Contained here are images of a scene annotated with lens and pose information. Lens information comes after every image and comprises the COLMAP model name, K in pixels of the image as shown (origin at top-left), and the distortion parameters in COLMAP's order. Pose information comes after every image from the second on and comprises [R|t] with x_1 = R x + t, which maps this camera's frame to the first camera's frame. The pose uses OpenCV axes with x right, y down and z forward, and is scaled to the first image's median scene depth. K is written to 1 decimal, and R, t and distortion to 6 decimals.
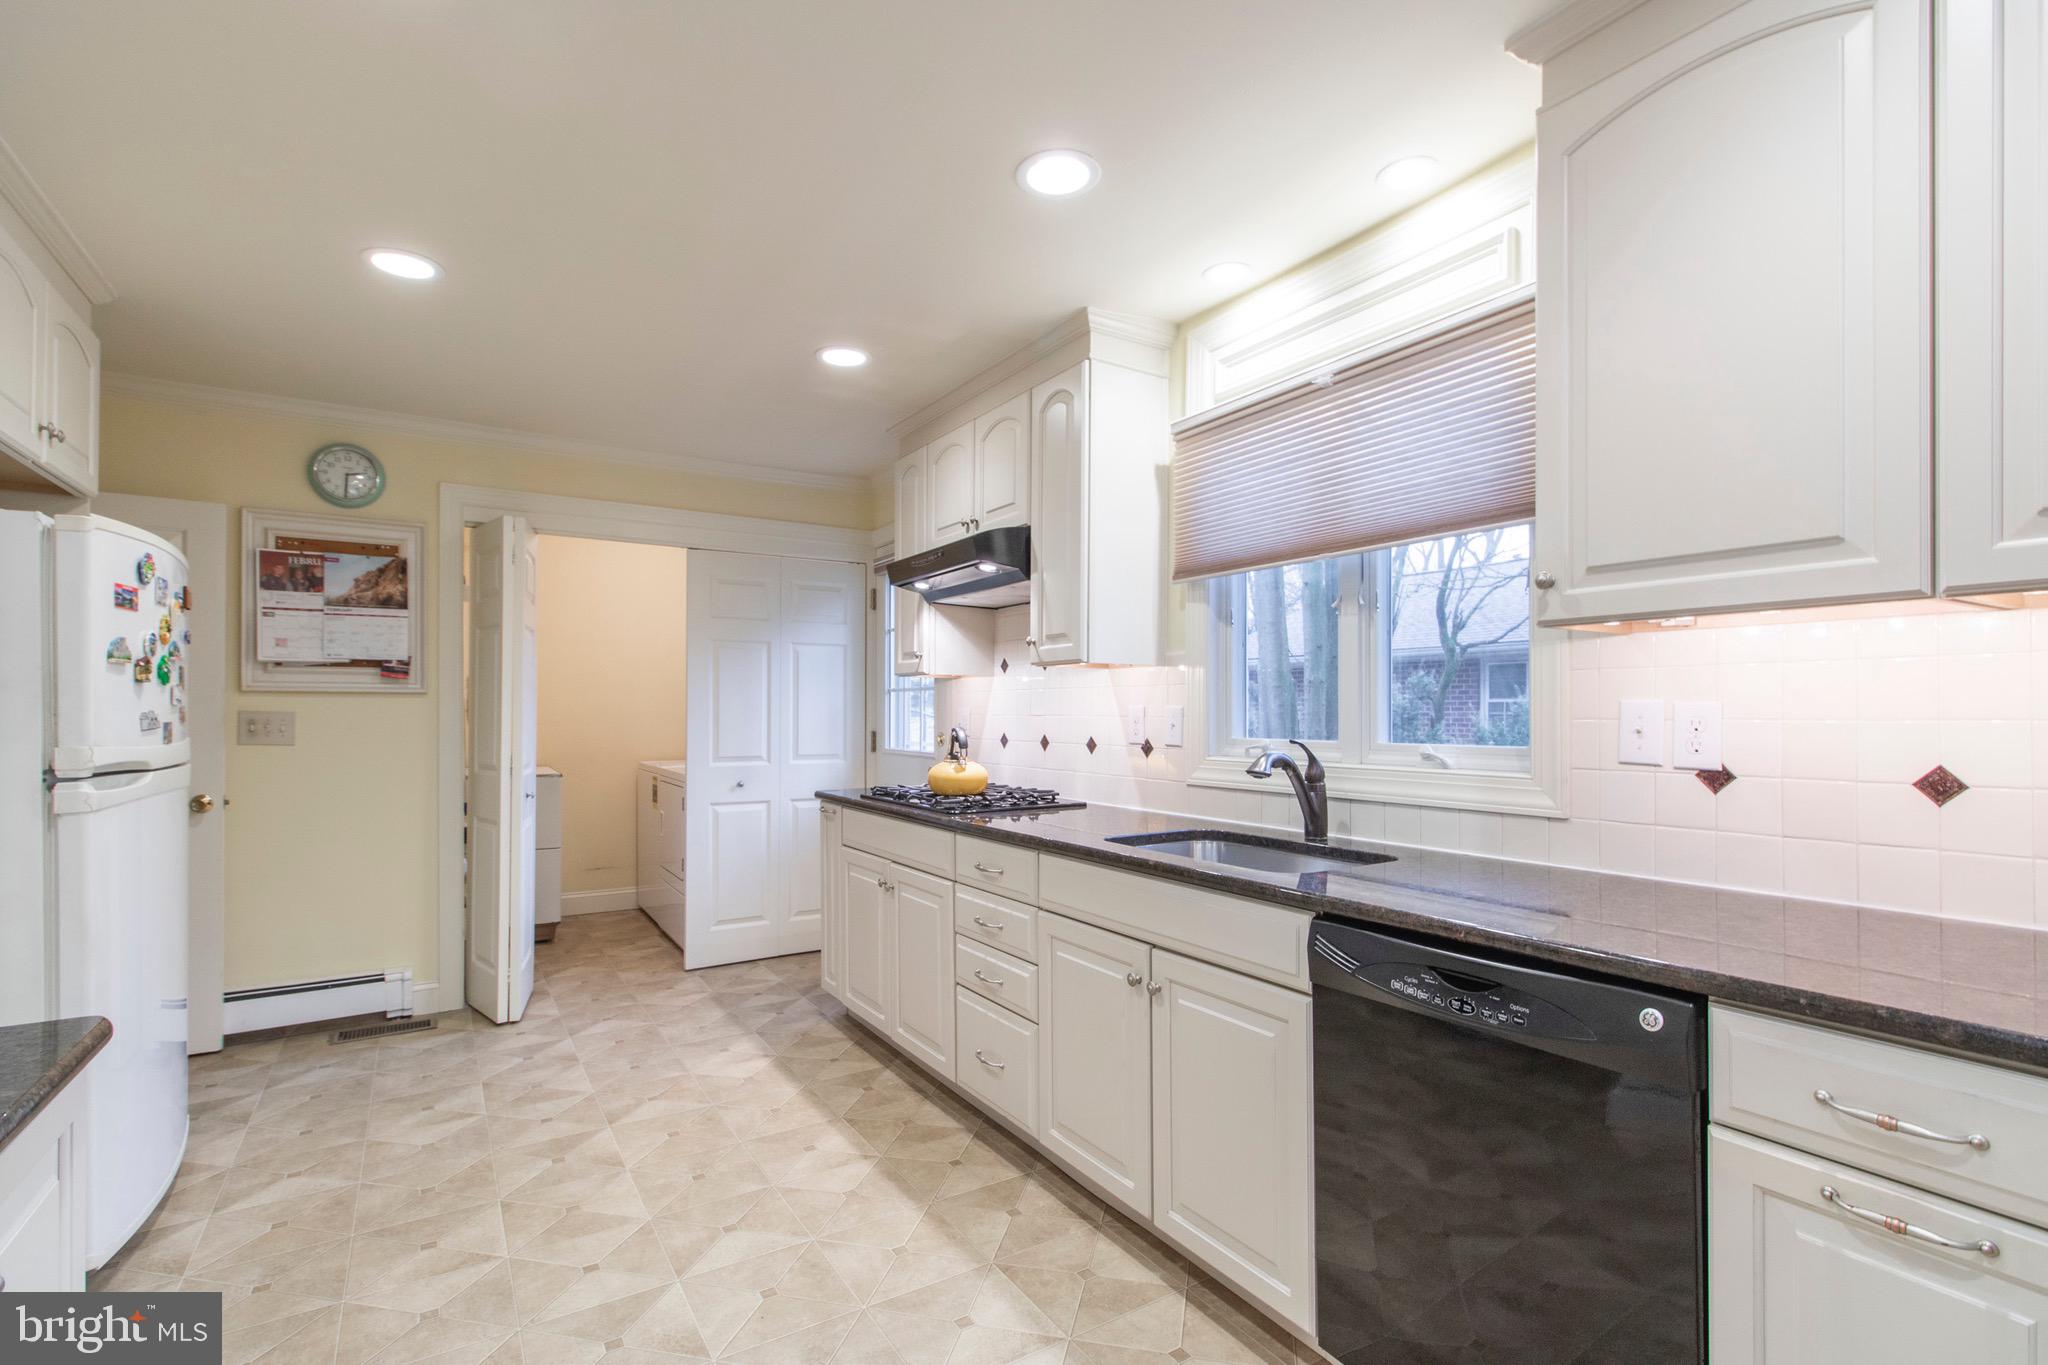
lens RADIAL K [[958.9, 0, 1028.1], [0, 958.9, 712.8], [0, 0, 1]] dist [0.005080, 0.000536]
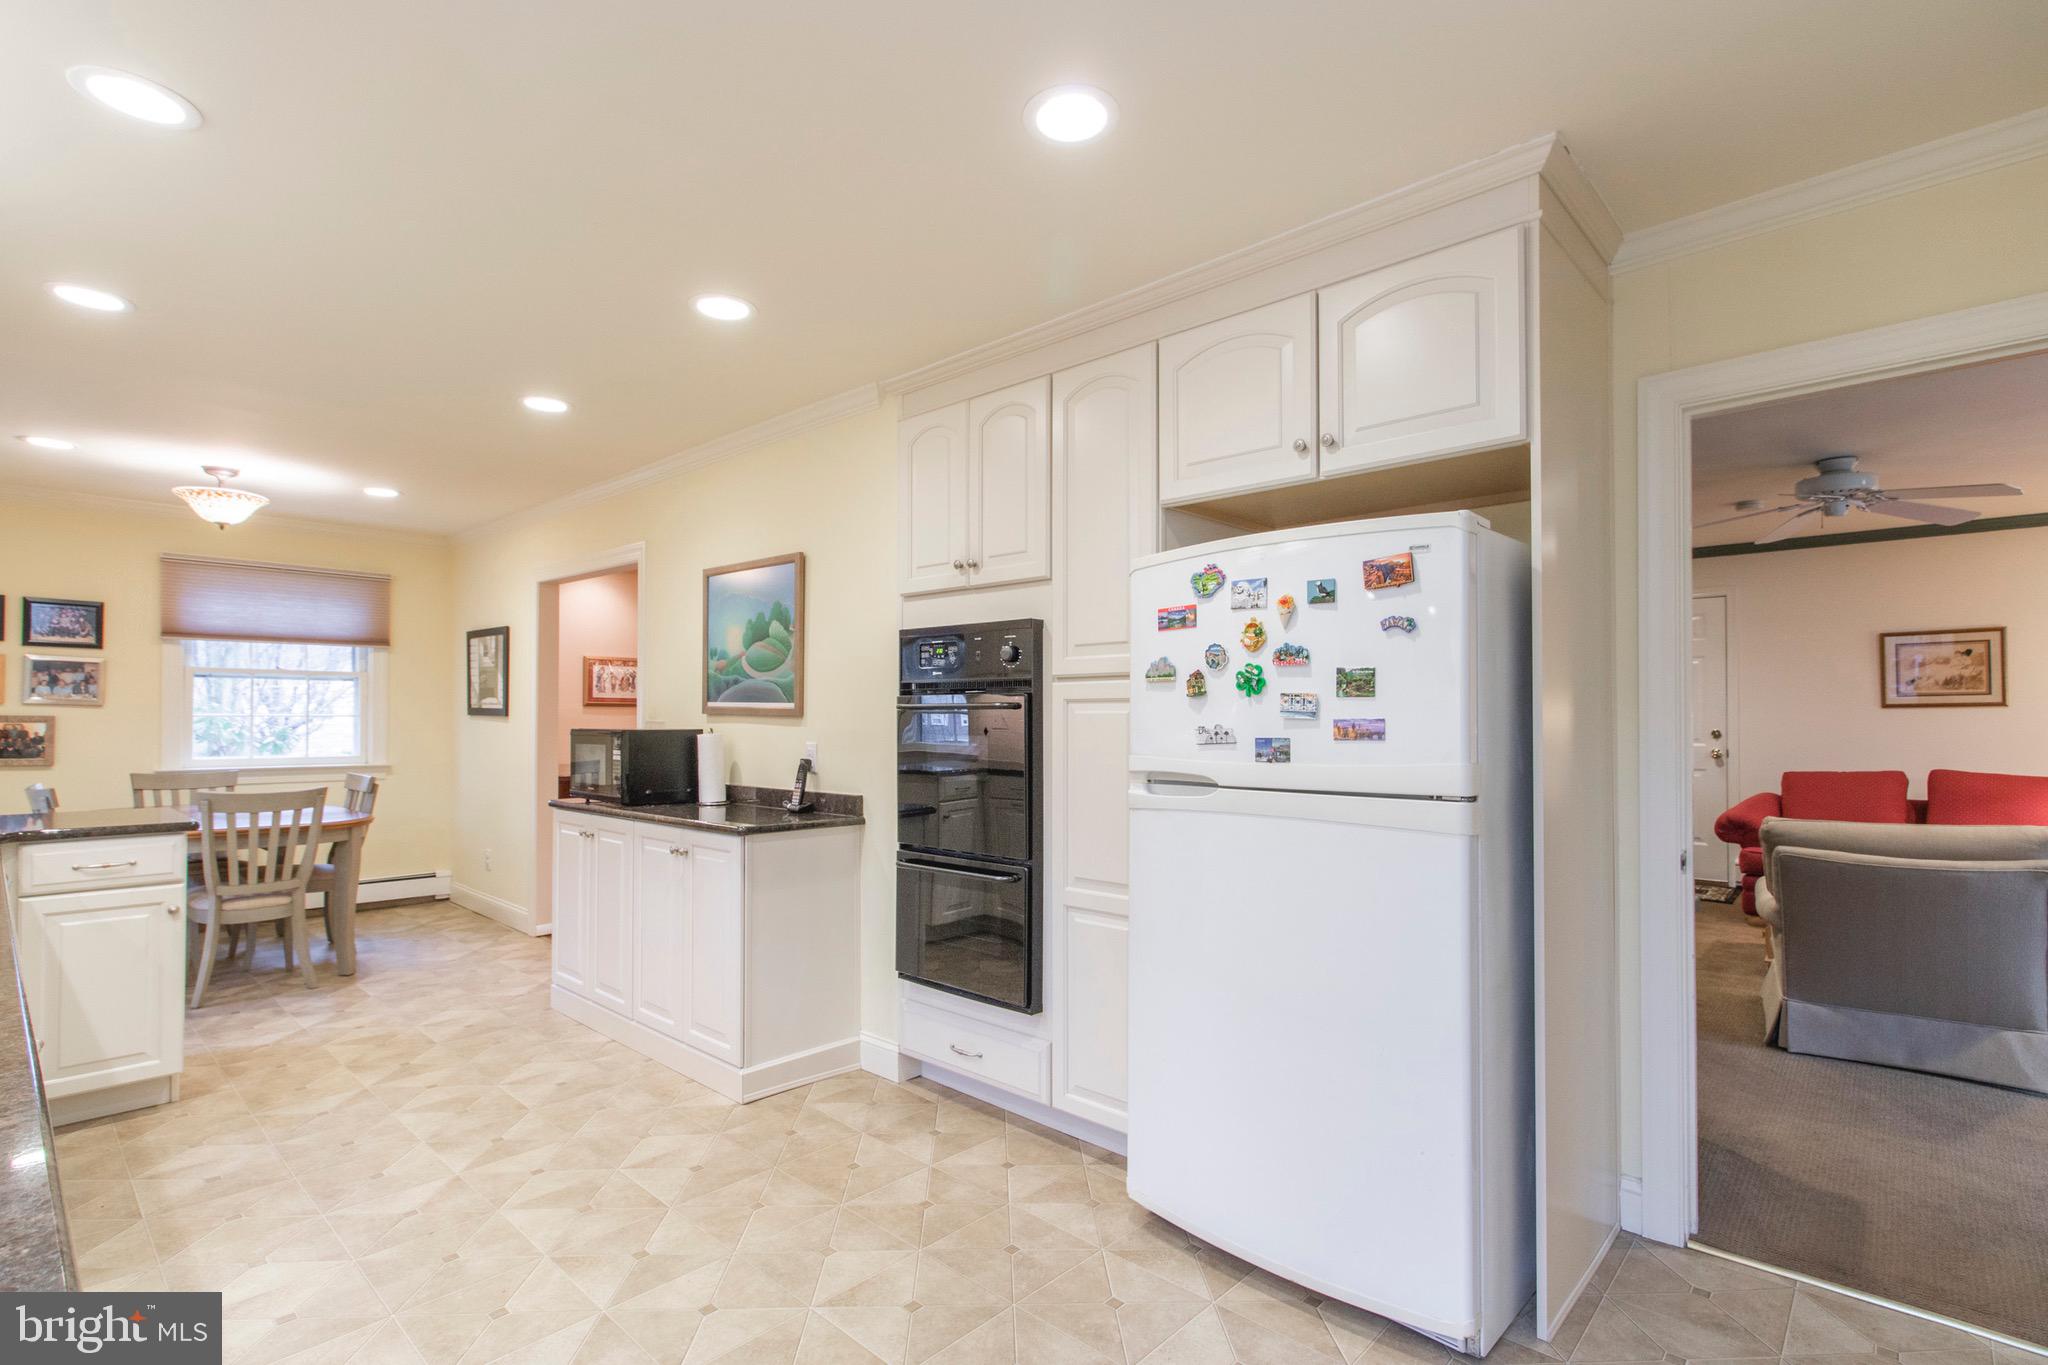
lens RADIAL K [[958.9, 0, 1020.0], [0, 958.9, 705.0], [0, 0, 1]] dist [0.005080, 0.000536]
pose [[-0.965849, -0.007160, -0.259008, -0.294596], [-0.002686, 0.999841, -0.017623, -0.002760], [0.259093, -0.016326, -0.965714, 1.178839]]
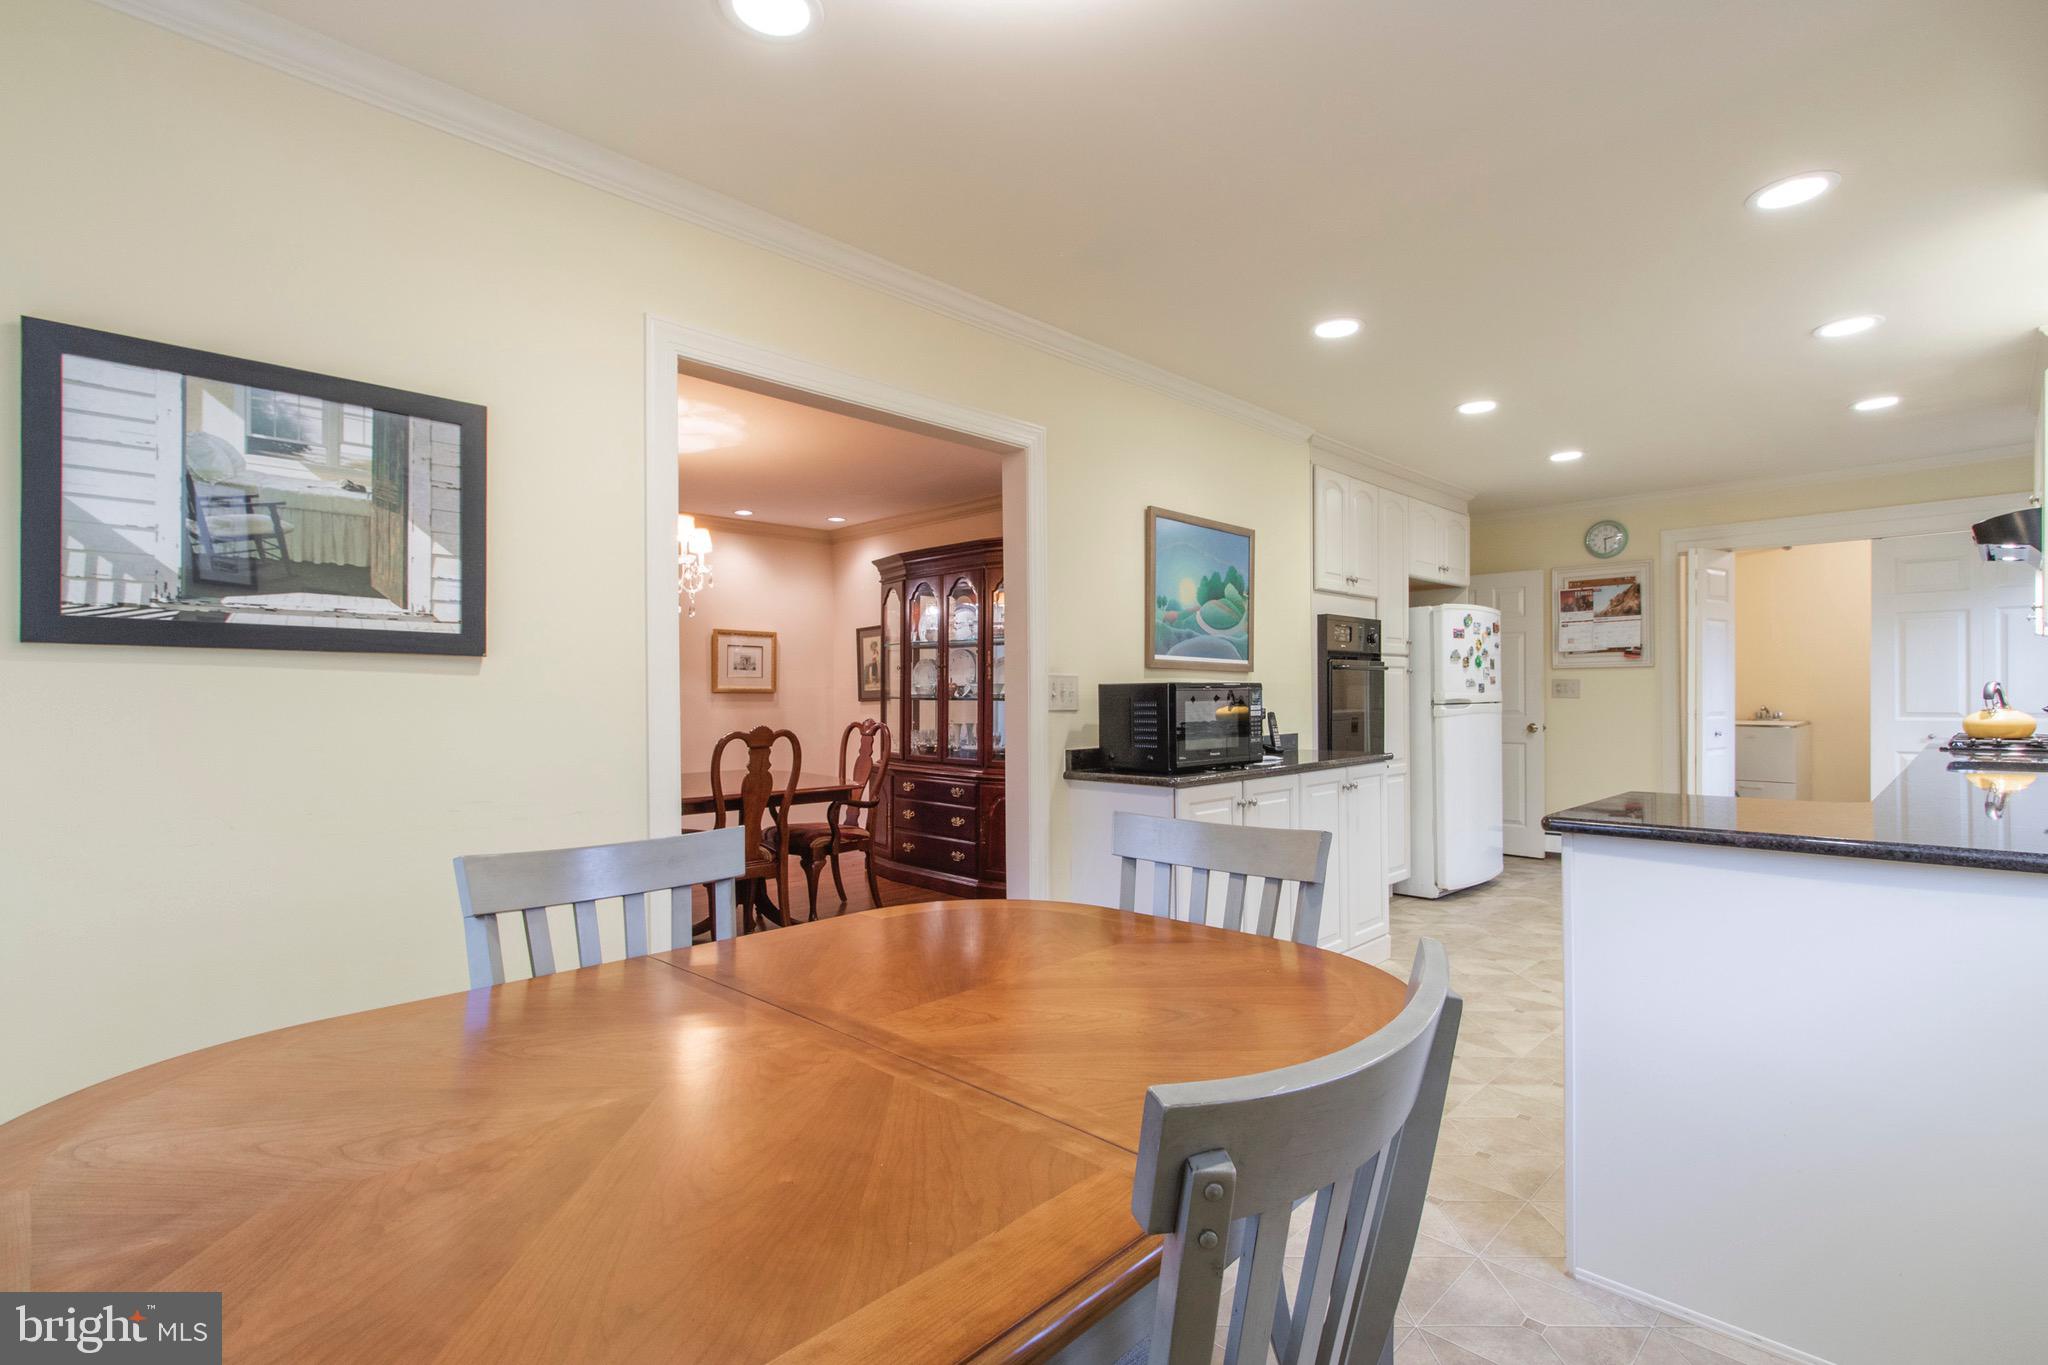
lens RADIAL K [[958.9, 0, 1010.7], [0, 958.9, 689.7], [0, 0, 1]] dist [0.005080, 0.000536]
pose [[0.213085, -0.008139, -0.977000, 0.752857], [0.011187, 0.999920, -0.005890, 0.017149], [0.976970, -0.009674, 0.213159, -0.405016]]
